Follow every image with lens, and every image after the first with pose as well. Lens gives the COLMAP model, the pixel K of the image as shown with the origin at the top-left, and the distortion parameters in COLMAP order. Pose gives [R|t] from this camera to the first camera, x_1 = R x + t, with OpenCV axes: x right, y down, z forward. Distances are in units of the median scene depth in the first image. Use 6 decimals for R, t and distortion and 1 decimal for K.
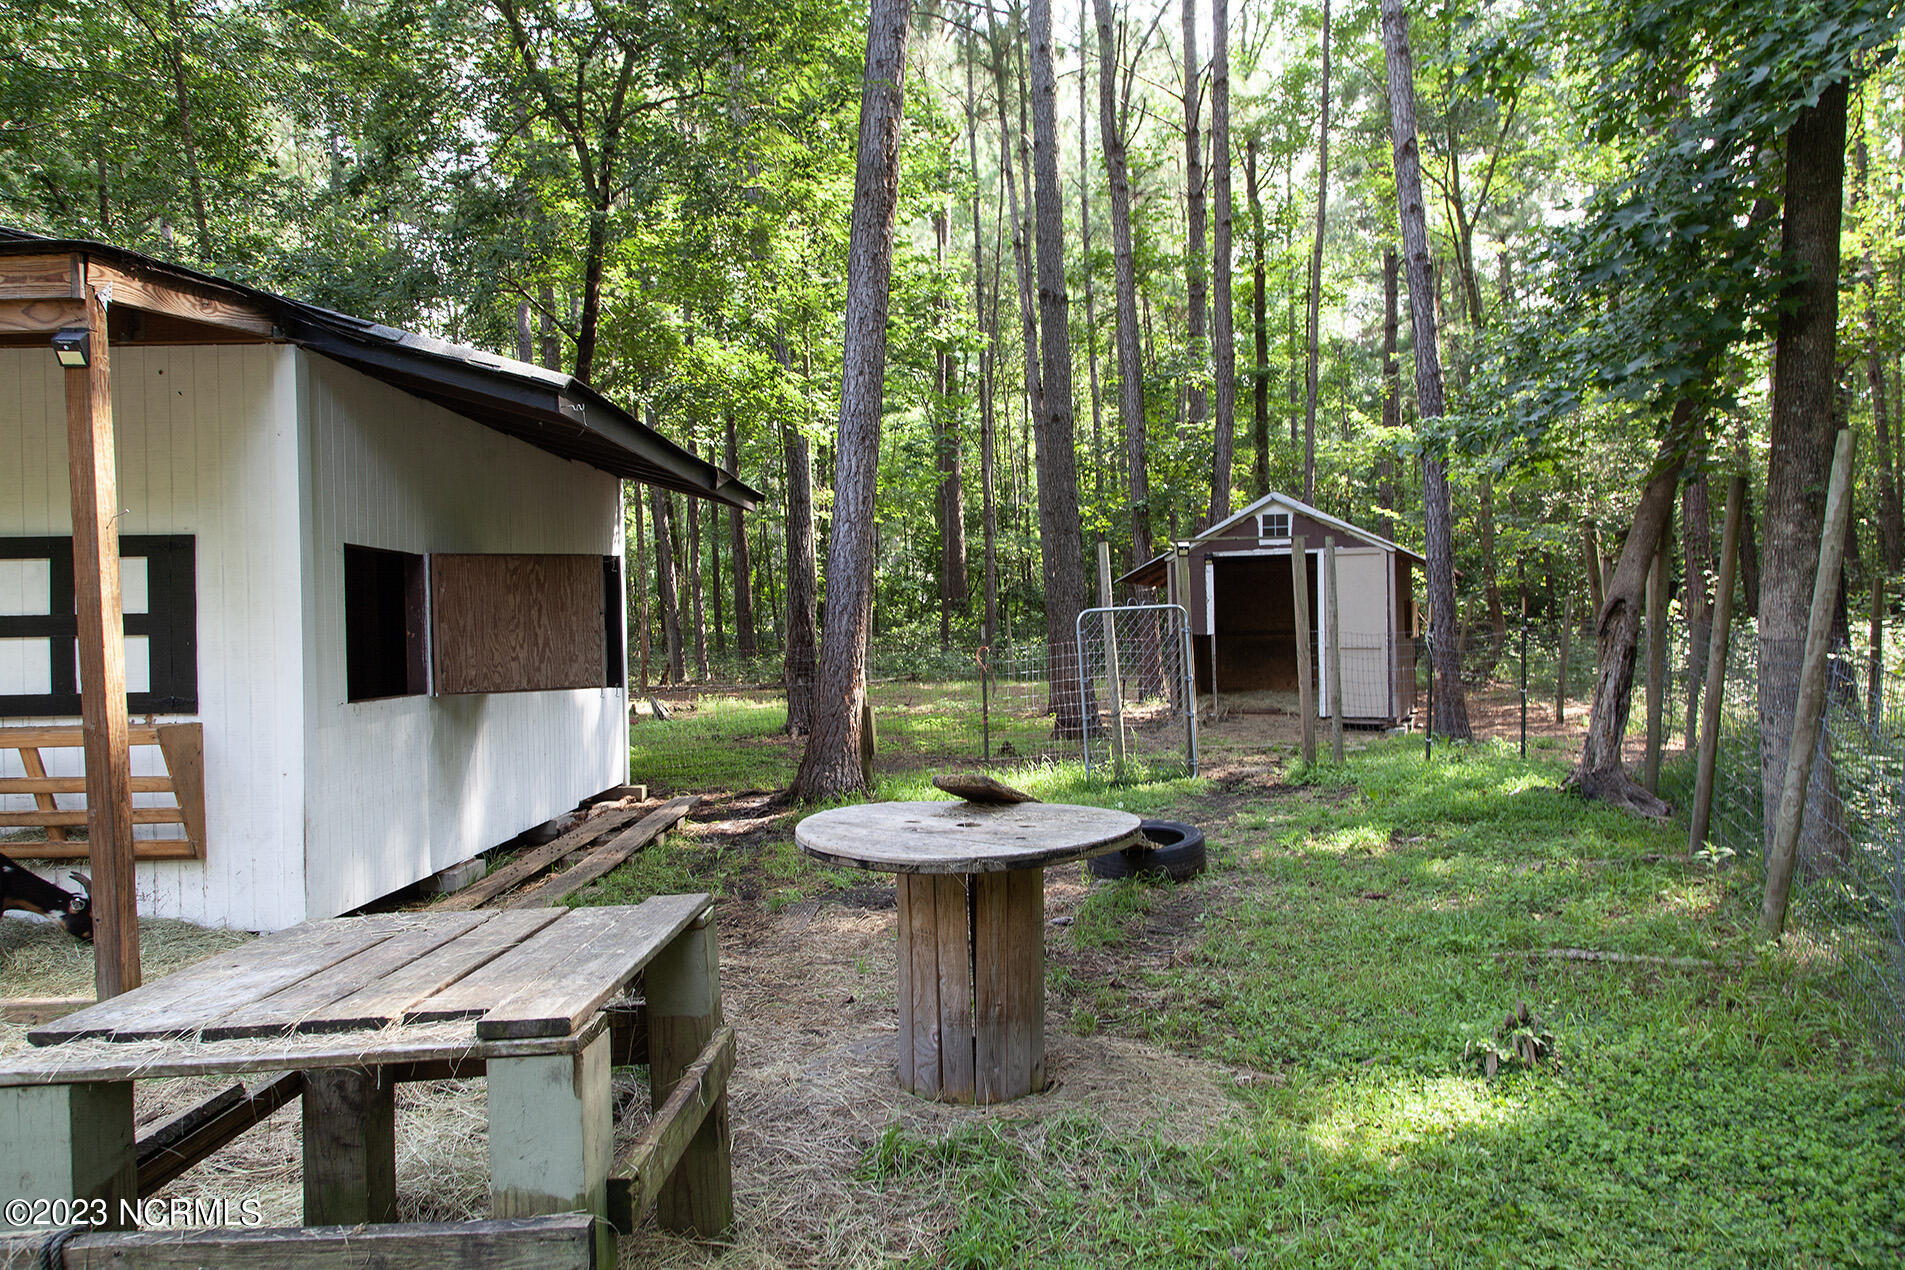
lens RADIAL K [[1255.4, 0, 950.4], [0, 1255.4, 639.7], [0, 0, 1]] dist [0.006652, 0.002192]
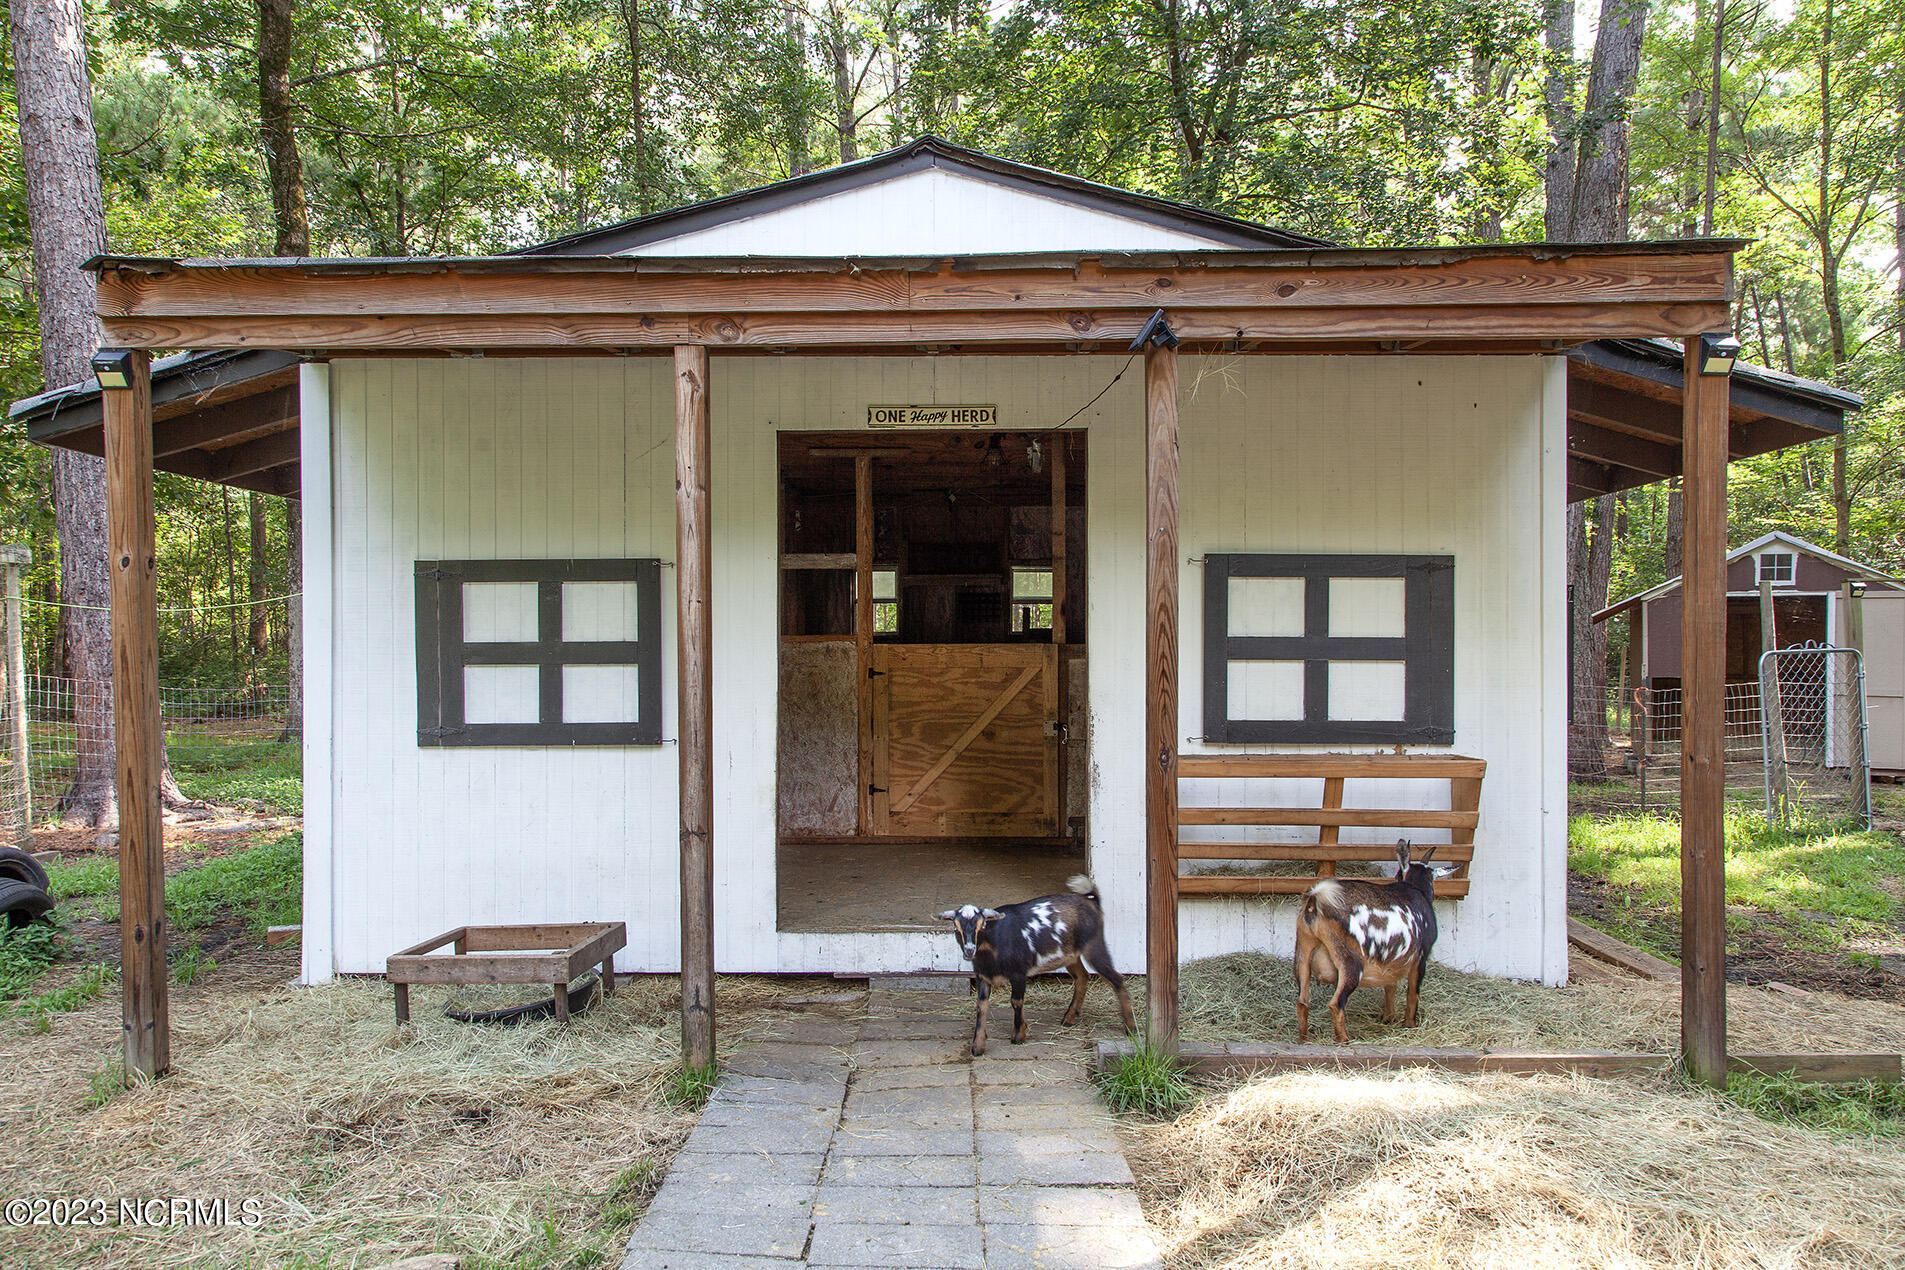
lens RADIAL K [[1335.6, 0, 952.4], [0, 1335.6, 685.4], [0, 0, 1]] dist [0.002061, 0.000332]
pose [[0.999556, 0.023810, -0.017904, -0.688230], [-0.023858, 0.999712, -0.002511, 0.018273], [0.017839, 0.002937, 0.999837, -0.005944]]
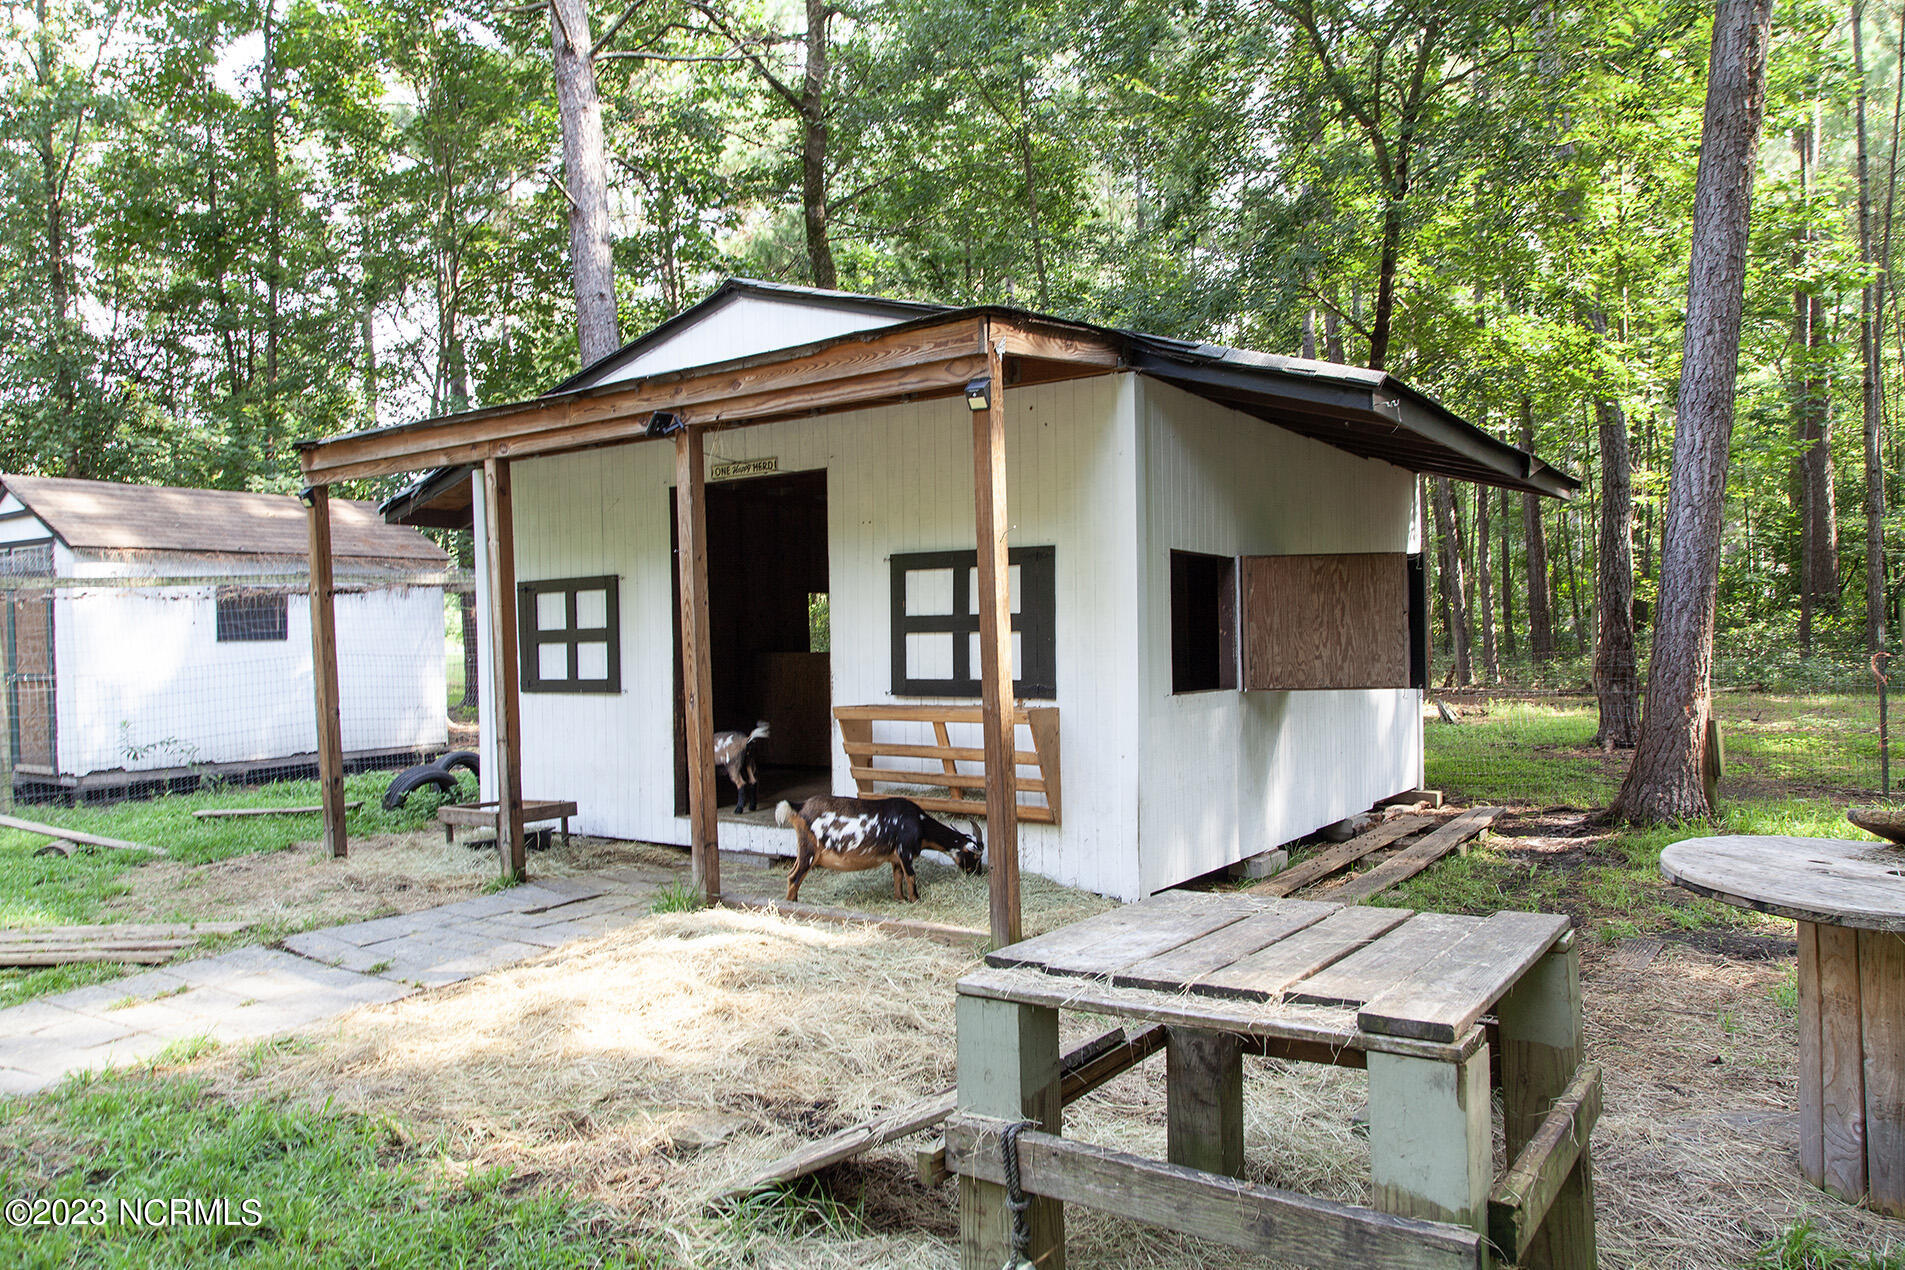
lens RADIAL K [[1255.4, 0, 950.4], [0, 1255.4, 639.7], [0, 0, 1]] dist [0.006652, 0.002192]
pose [[0.825484, 0.010241, -0.564332, -0.018678], [-0.009828, 0.999945, 0.003769, 0.000143], [0.564340, 0.002435, 0.825539, -0.007291]]
